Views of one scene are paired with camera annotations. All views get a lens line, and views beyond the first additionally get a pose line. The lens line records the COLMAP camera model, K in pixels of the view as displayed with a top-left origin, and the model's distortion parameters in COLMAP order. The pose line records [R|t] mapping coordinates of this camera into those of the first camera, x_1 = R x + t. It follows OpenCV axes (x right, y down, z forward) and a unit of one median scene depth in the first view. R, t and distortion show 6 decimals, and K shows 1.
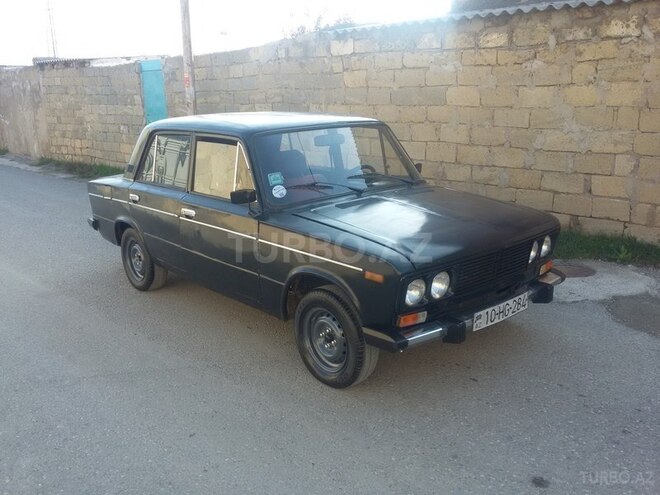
lens RADIAL K [[623.1, 0, 331.3], [0, 623.1, 251.1], [0, 0, 1]] dist [0.031081, 0.000000]
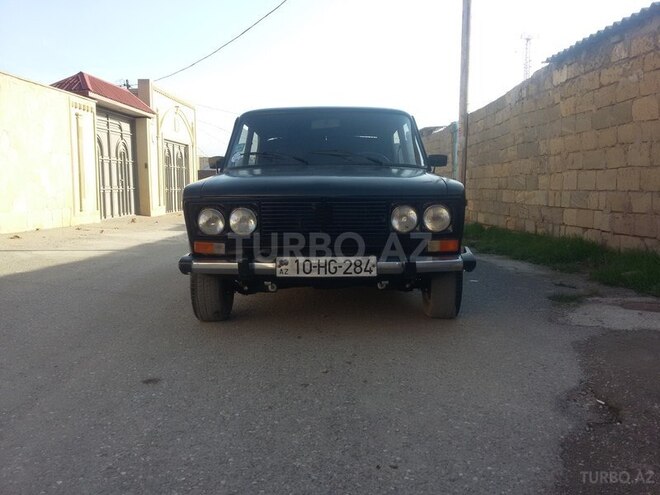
lens RADIAL K [[623.1, 0, 329.3], [0, 623.1, 234.1], [0, 0, 1]] dist [0.031081, 0.000000]
pose [[0.749999, 0.067452, -0.657990, 0.486531], [-0.178883, 0.978401, -0.103599, 0.078841], [0.636790, 0.195402, 0.745866, 0.160862]]
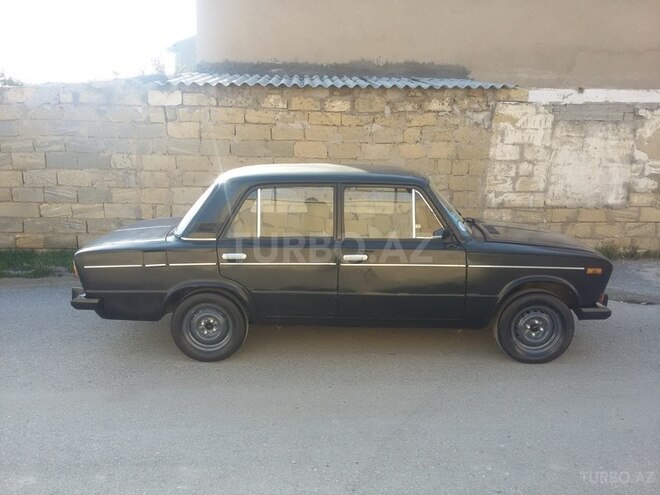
lens RADIAL K [[623.1, 0, 329.6], [0, 623.1, 248.4], [0, 0, 1]] dist [0.031081, 0.000000]
pose [[0.660157, -0.108575, 0.743239, -0.712807], [0.167251, 0.985904, -0.004530, -0.054854], [-0.732270, 0.127298, 0.669011, 0.221921]]
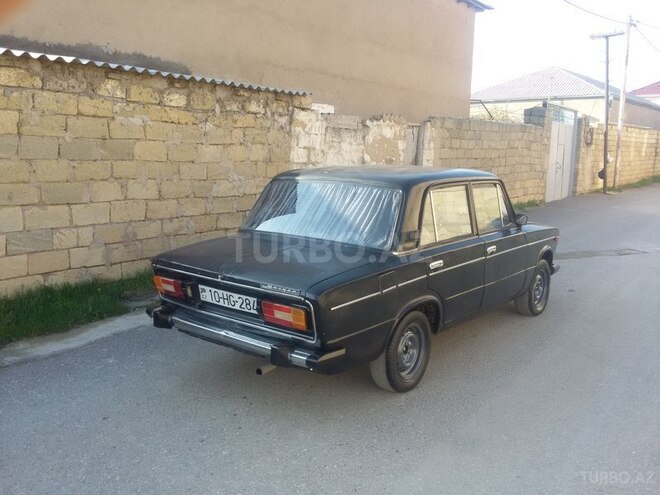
lens RADIAL K [[623.1, 0, 332.7], [0, 623.1, 253.1], [0, 0, 1]] dist [0.031081, 0.000000]
pose [[-0.186854, -0.143078, 0.971913, -0.870470], [0.229445, 0.955619, 0.184791, -0.225868], [-0.955218, 0.257530, -0.145733, 0.978354]]
